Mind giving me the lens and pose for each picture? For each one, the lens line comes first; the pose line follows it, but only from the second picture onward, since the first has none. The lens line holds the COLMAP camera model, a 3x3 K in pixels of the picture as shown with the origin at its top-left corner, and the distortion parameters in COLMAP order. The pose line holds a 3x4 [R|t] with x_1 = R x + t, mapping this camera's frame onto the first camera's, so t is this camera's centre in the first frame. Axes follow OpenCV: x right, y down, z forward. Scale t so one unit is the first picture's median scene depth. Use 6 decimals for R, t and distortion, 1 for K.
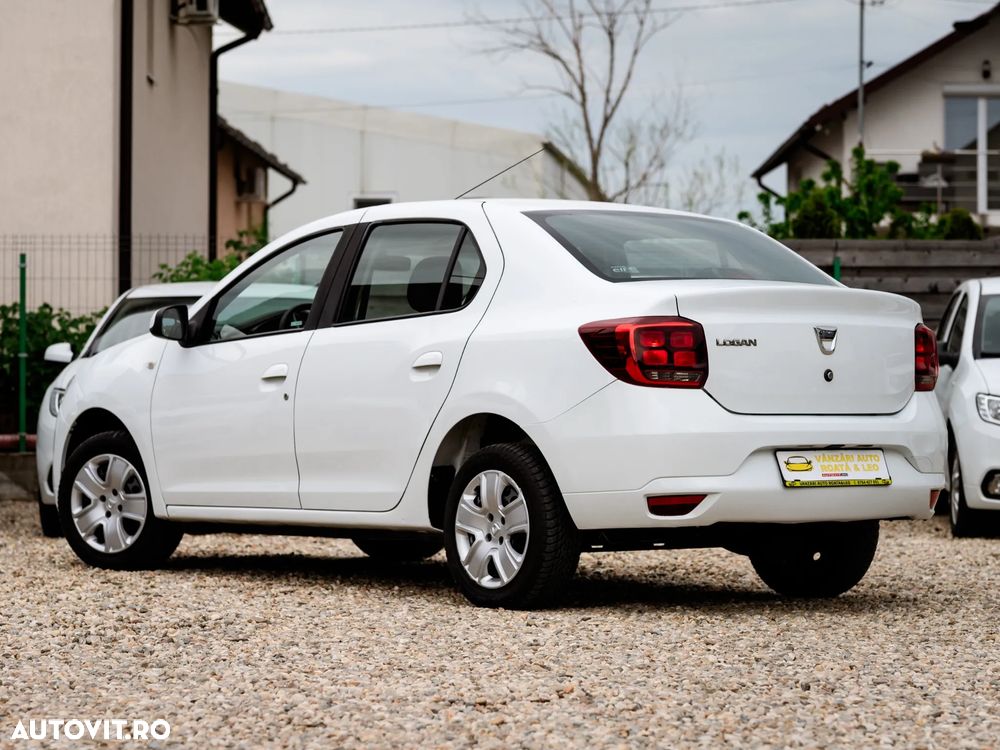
lens RADIAL K [[3421.0, 0, 536.6], [0, 3421.0, 374.9], [0, 0, 1]] dist [0.032106, 0.915945]
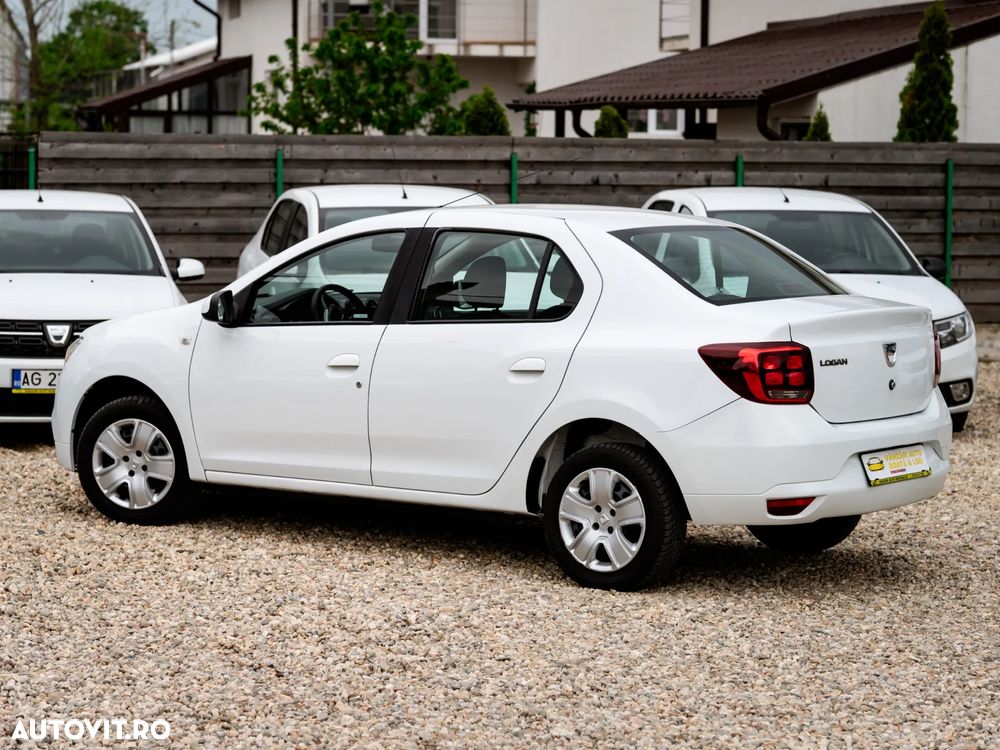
lens RADIAL K [[3123.3, 0, 541.9], [0, 3123.3, 375.1], [0, 0, 1]] dist [0.067903, -0.298342]
pose [[0.963890, -0.009467, 0.266131, -0.175854], [-0.015525, 0.995670, 0.091651, -0.055646], [-0.265846, -0.092473, 0.959570, 0.010205]]
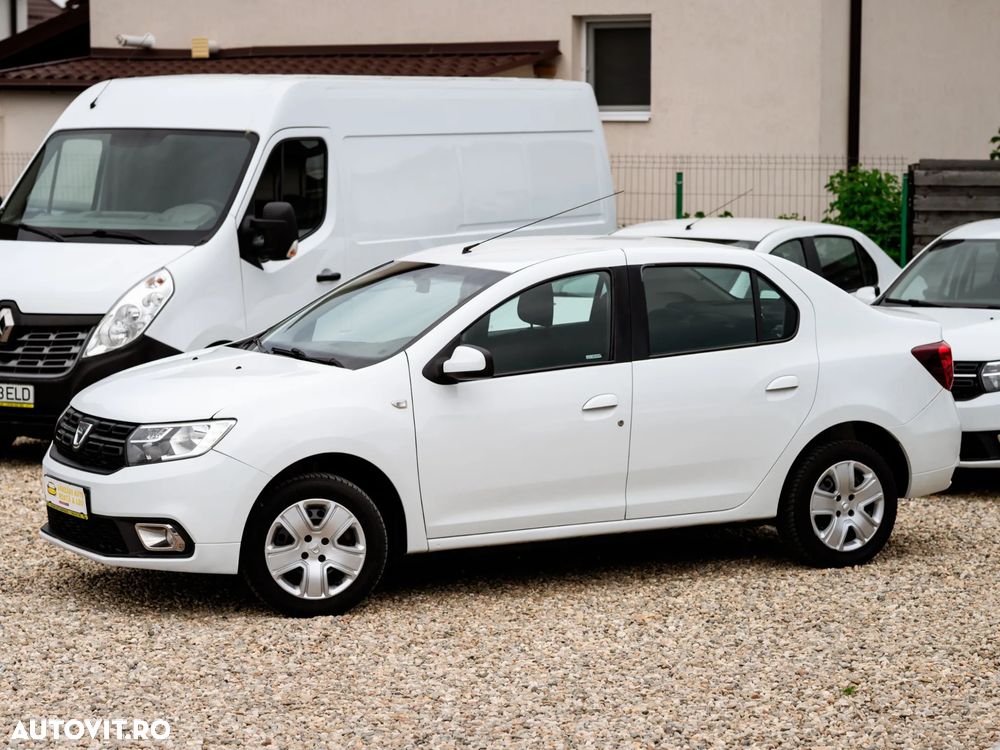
lens RADIAL K [[3116.6, 0, 384.6], [0, 3116.6, 375.3], [0, 0, 1]] dist [0.066353, 1.496615]
pose [[0.804489, 0.049461, -0.591904, 0.380545], [0.006980, 0.995671, 0.092688, -0.063929], [0.593926, -0.078697, 0.800661, 0.107699]]
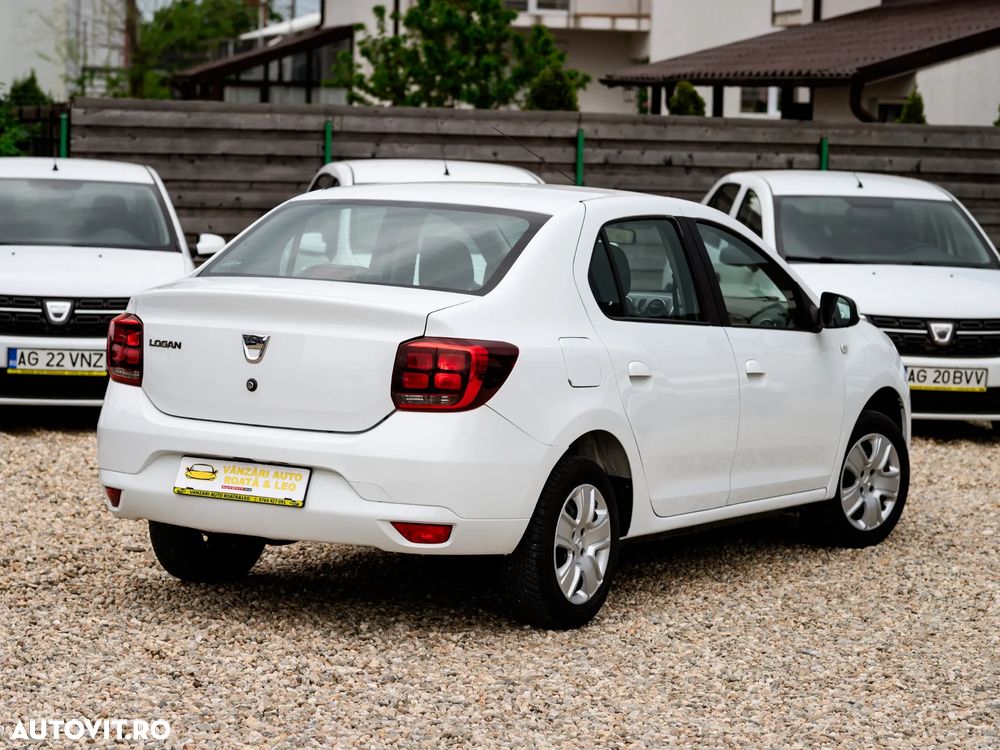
lens RADIAL K [[3266.7, 0, 555.5], [0, 3266.7, 376.4], [0, 0, 1]] dist [0.067449, -0.545106]
pose [[0.975548, 0.012473, 0.219431, -0.138173], [-0.034206, 0.994839, 0.095525, -0.054349], [-0.217107, -0.100695, 0.970940, 0.022367]]
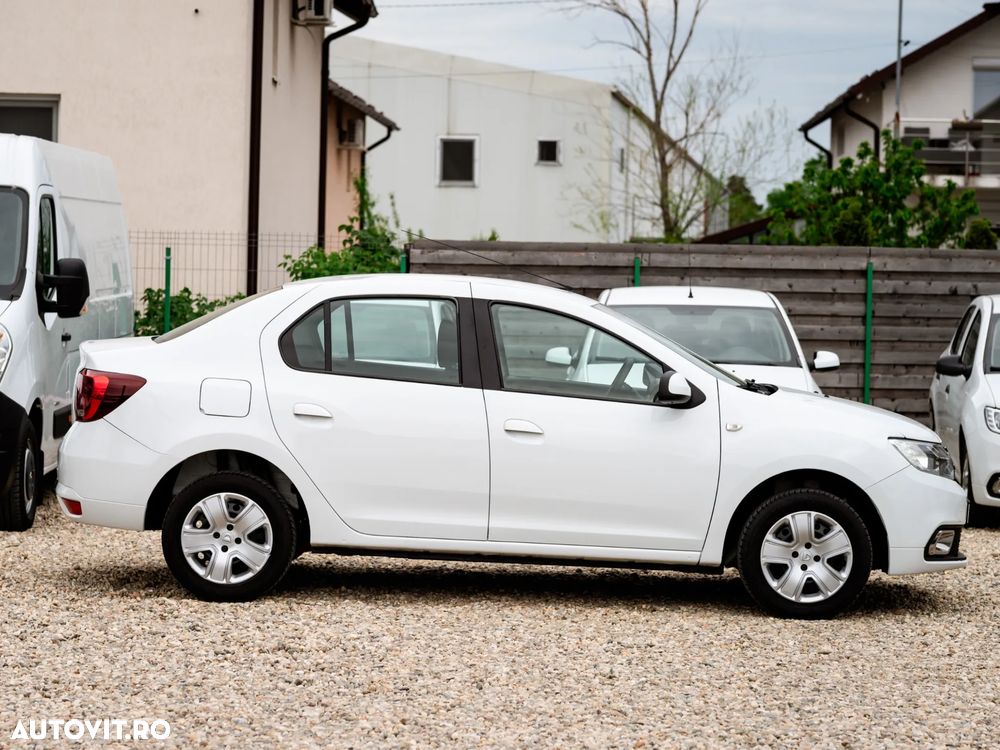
lens RADIAL K [[3183.2, 0, 512.2], [0, 3183.2, 375.9], [0, 0, 1]] dist [0.193894, -1.429519]
pose [[0.999470, 0.020650, -0.025150, -0.004956], [-0.019535, 0.998850, 0.043780, -0.040968], [0.026026, -0.043265, 0.998725, -0.079581]]
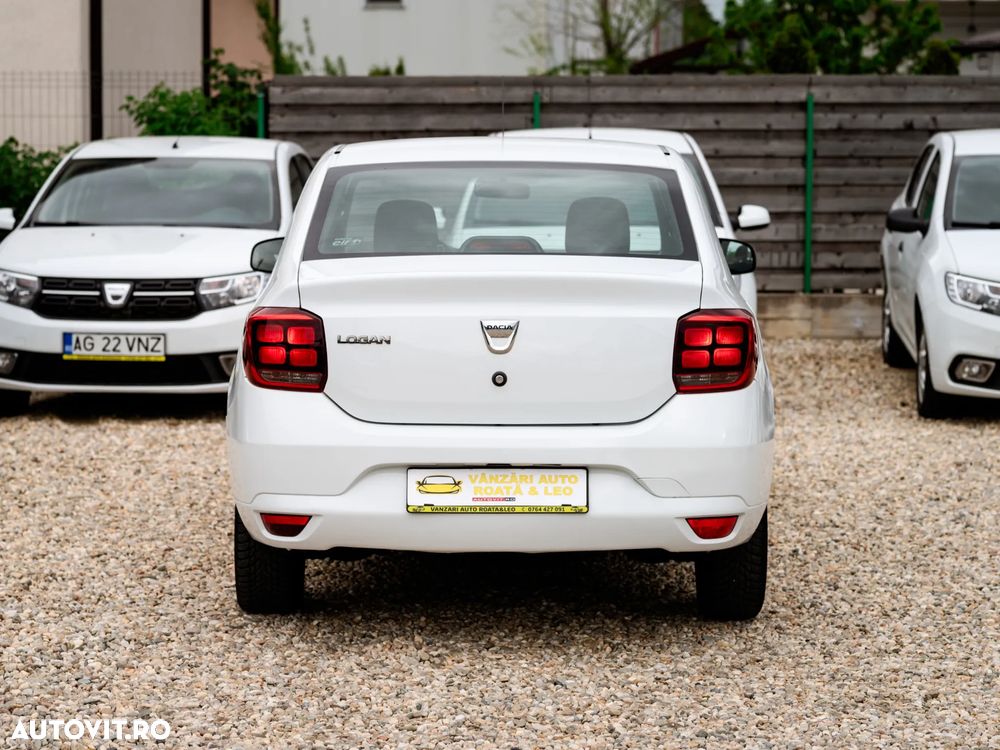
lens RADIAL K [[3072.8, 0, 468.0], [0, 3072.8, 376.6], [0, 0, 1]] dist [0.107996, -0.394282]
pose [[0.999428, 0.003931, -0.033599, 0.019654], [-0.000388, 0.994492, 0.104815, -0.046048], [0.033826, -0.104742, 0.993924, 0.110171]]
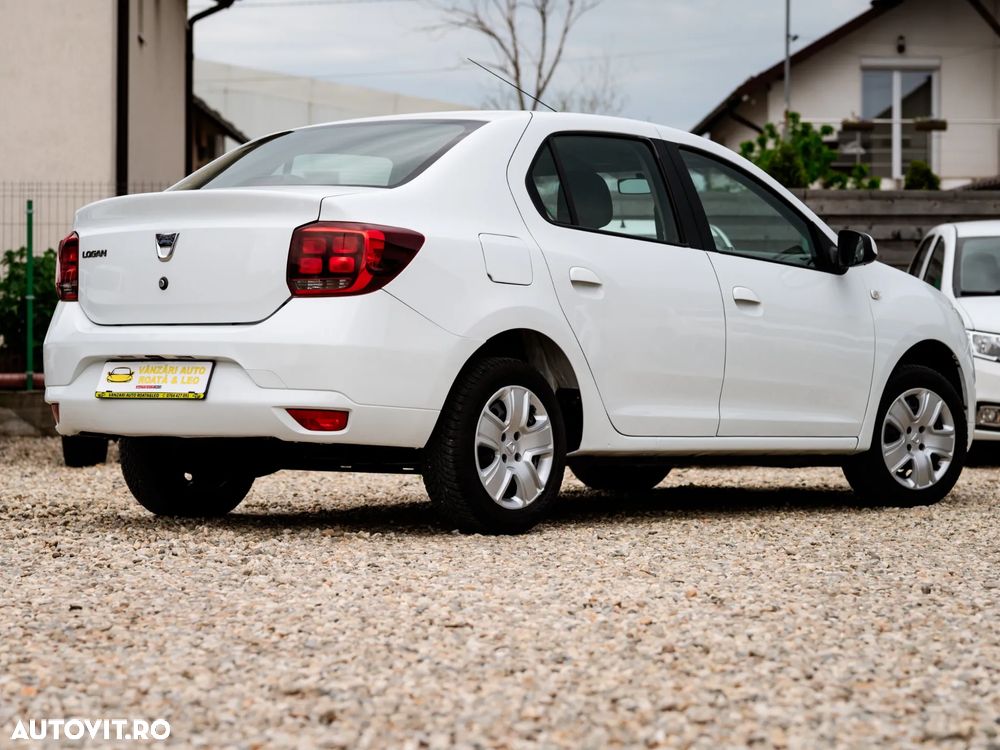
lens RADIAL K [[3123.3, 0, 541.9], [0, 3123.3, 375.1], [0, 0, 1]] dist [0.067903, -0.298342]
pose [[0.999325, 0.000175, 0.036749, -0.028662], [-0.000531, 0.999953, 0.009685, 0.008449], [-0.036745, -0.009698, 0.999278, 0.040655]]
